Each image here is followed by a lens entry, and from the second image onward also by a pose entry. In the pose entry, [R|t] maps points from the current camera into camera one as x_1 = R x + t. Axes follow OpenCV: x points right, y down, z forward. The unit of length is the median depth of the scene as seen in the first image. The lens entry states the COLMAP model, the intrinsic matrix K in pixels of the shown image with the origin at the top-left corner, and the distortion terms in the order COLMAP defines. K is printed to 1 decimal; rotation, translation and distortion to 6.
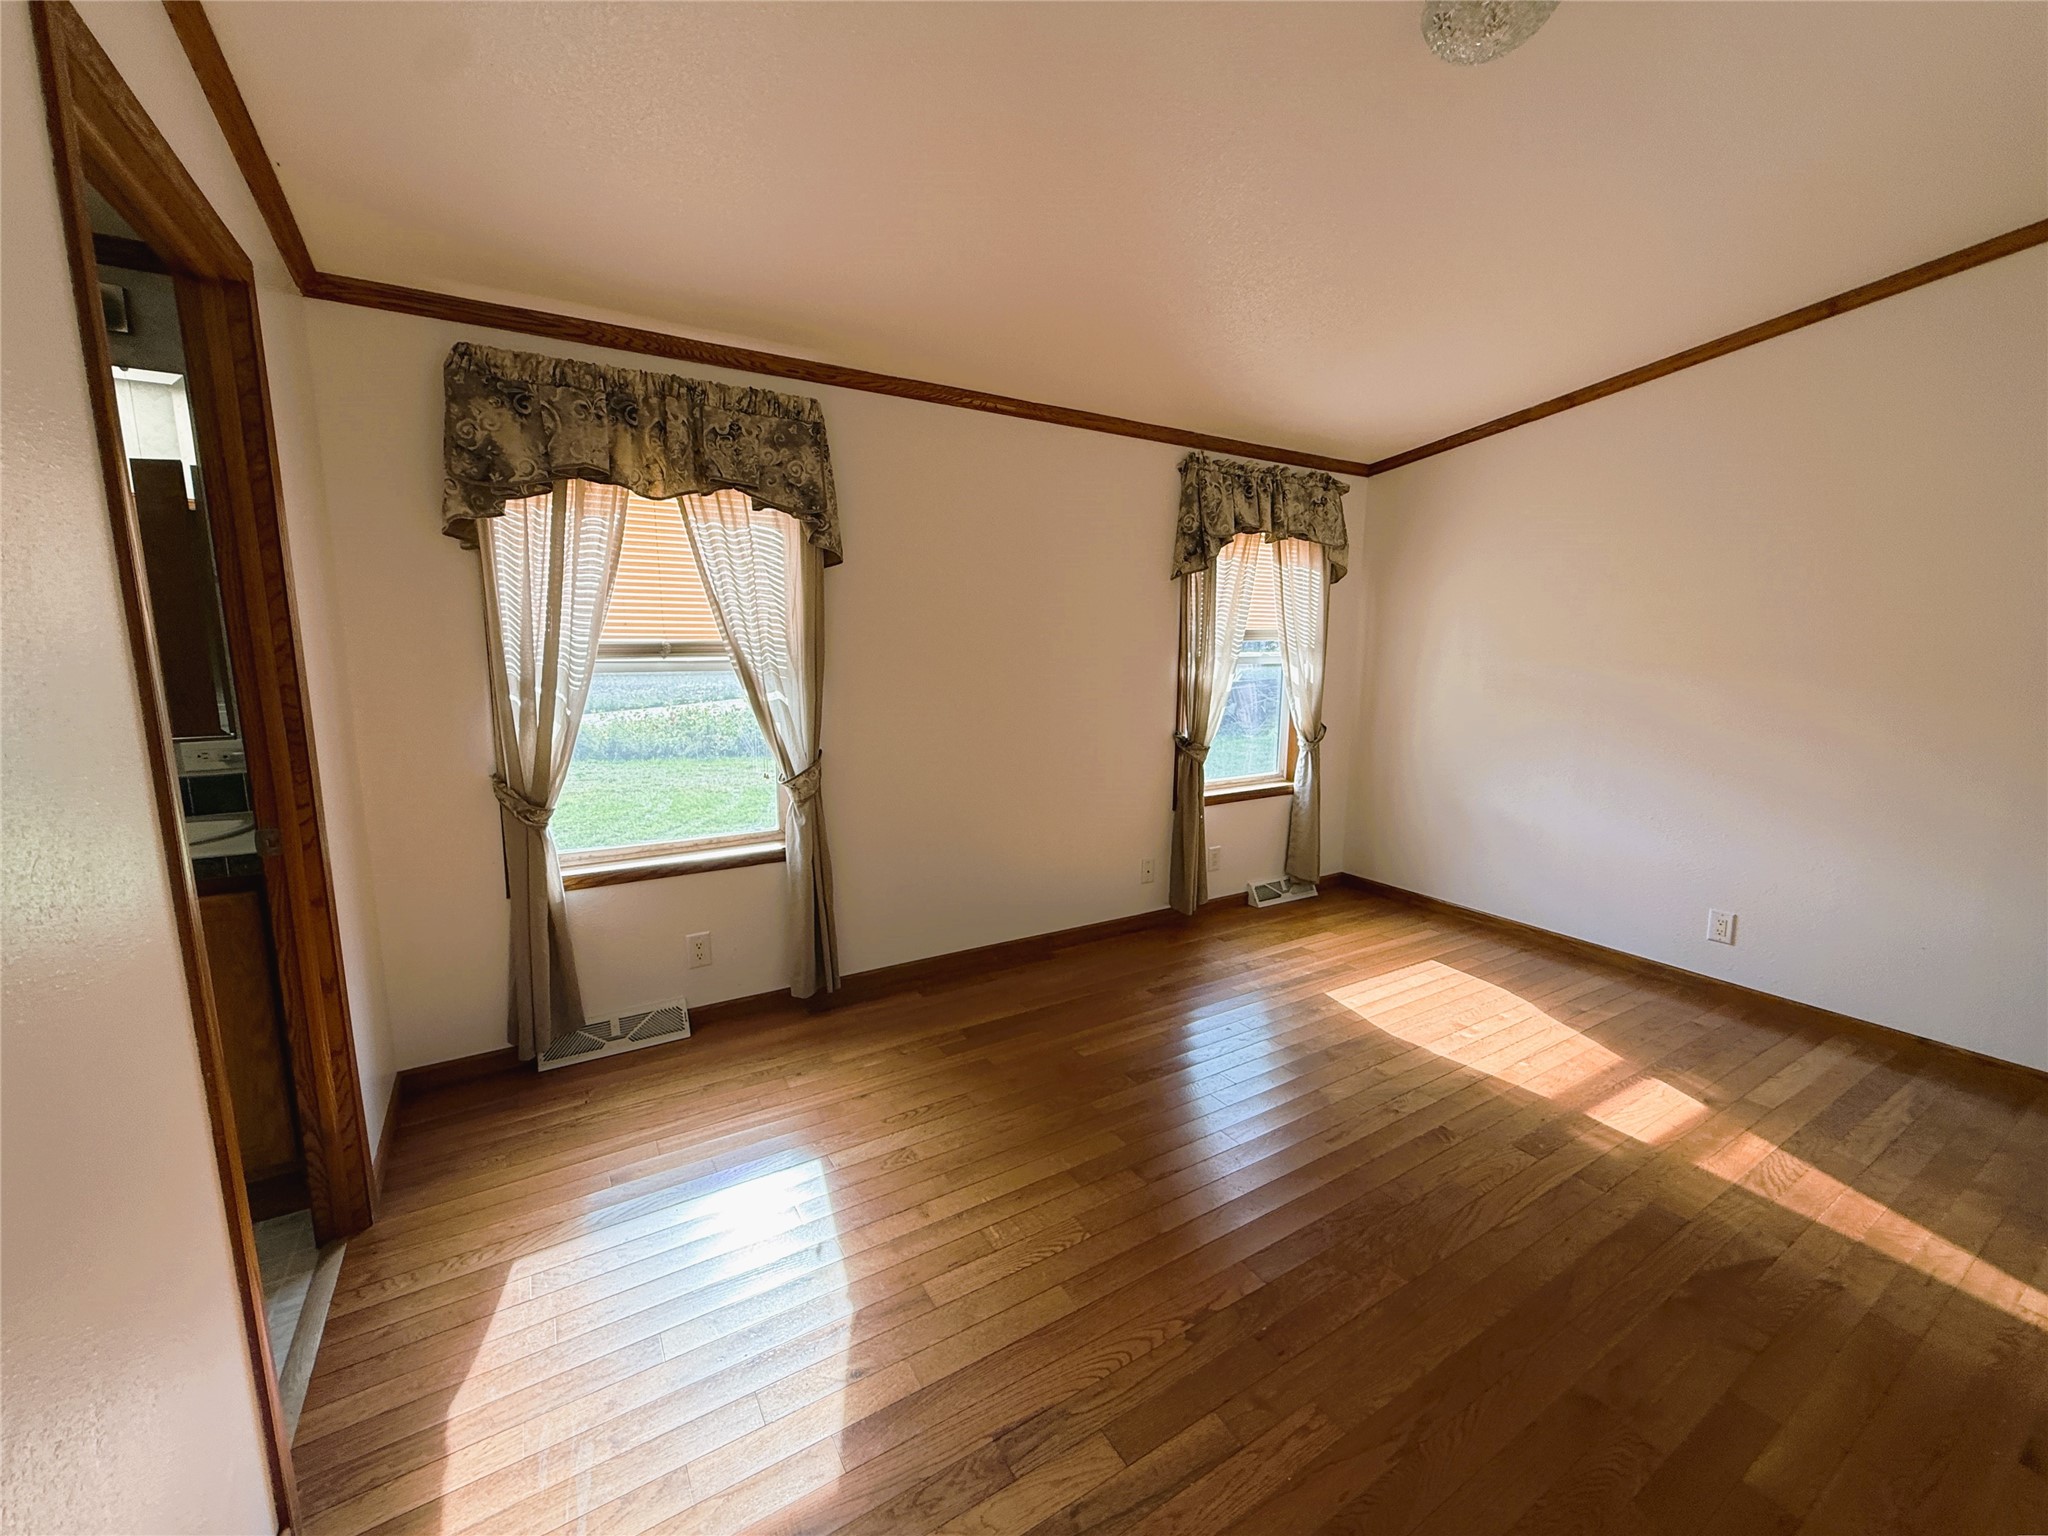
lens RADIAL K [[751.0, 0, 1011.4], [0, 751.0, 762.6], [0, 0, 1]] dist [-0.000356, 0.000111]
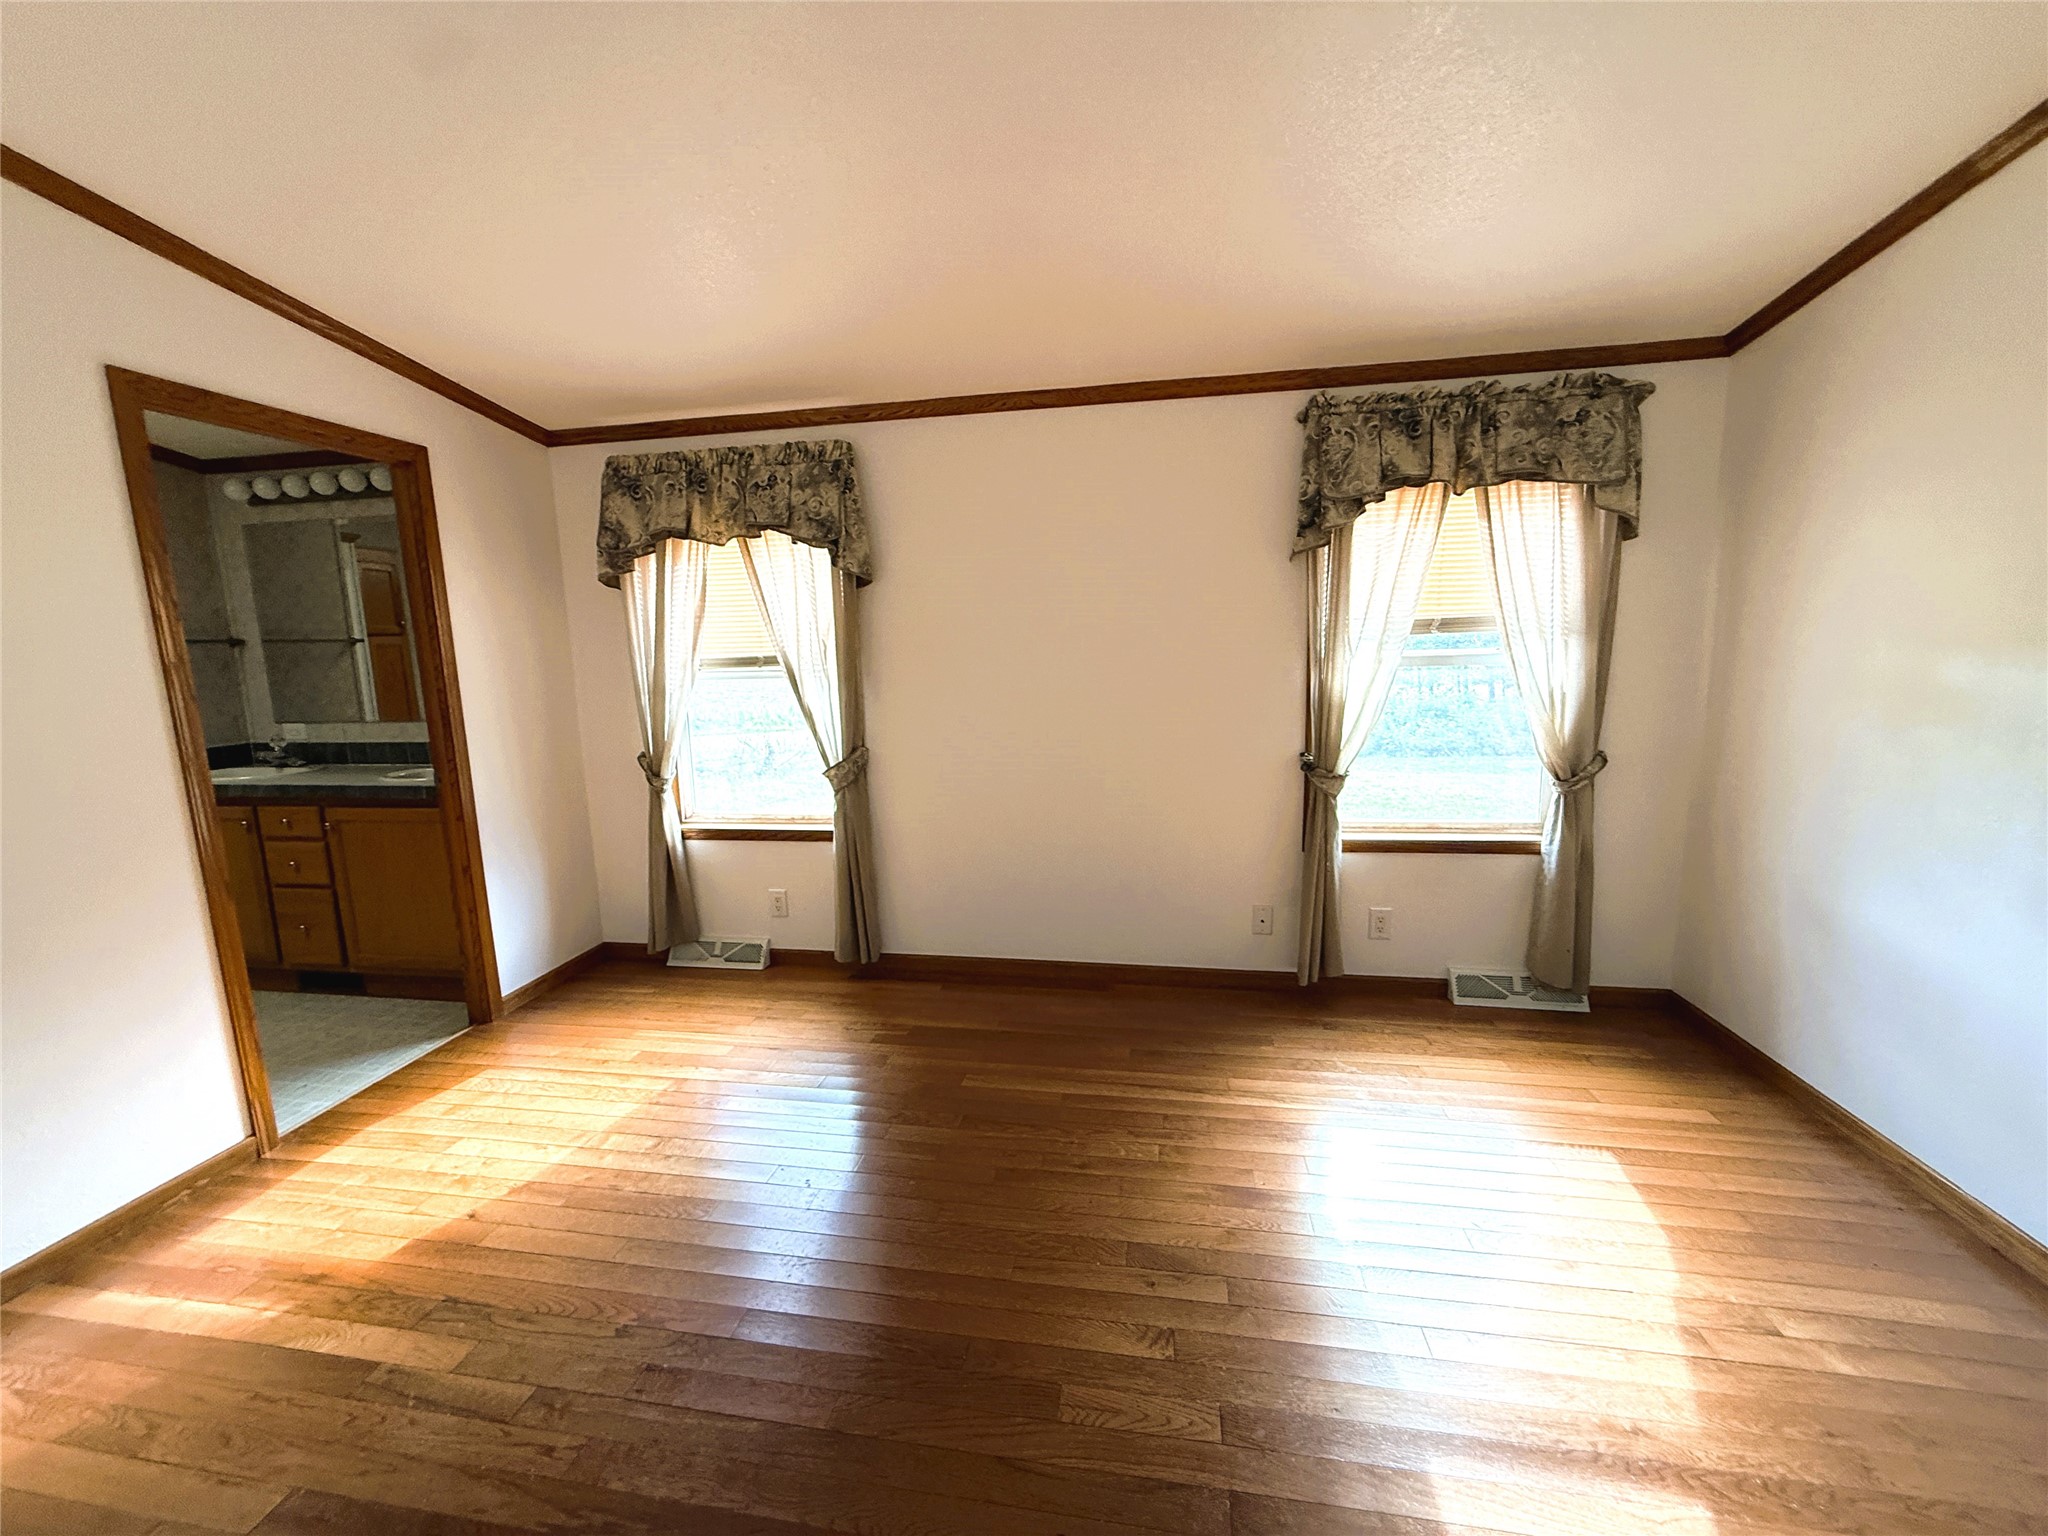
lens RADIAL K [[751.0, 0, 1011.4], [0, 751.0, 762.6], [0, 0, 1]] dist [-0.000356, 0.000111]
pose [[0.786505, 0.070098, -0.613593, 0.583092], [-0.068652, 0.997304, 0.025935, -0.036881], [0.613757, 0.021726, 0.789196, 0.233961]]
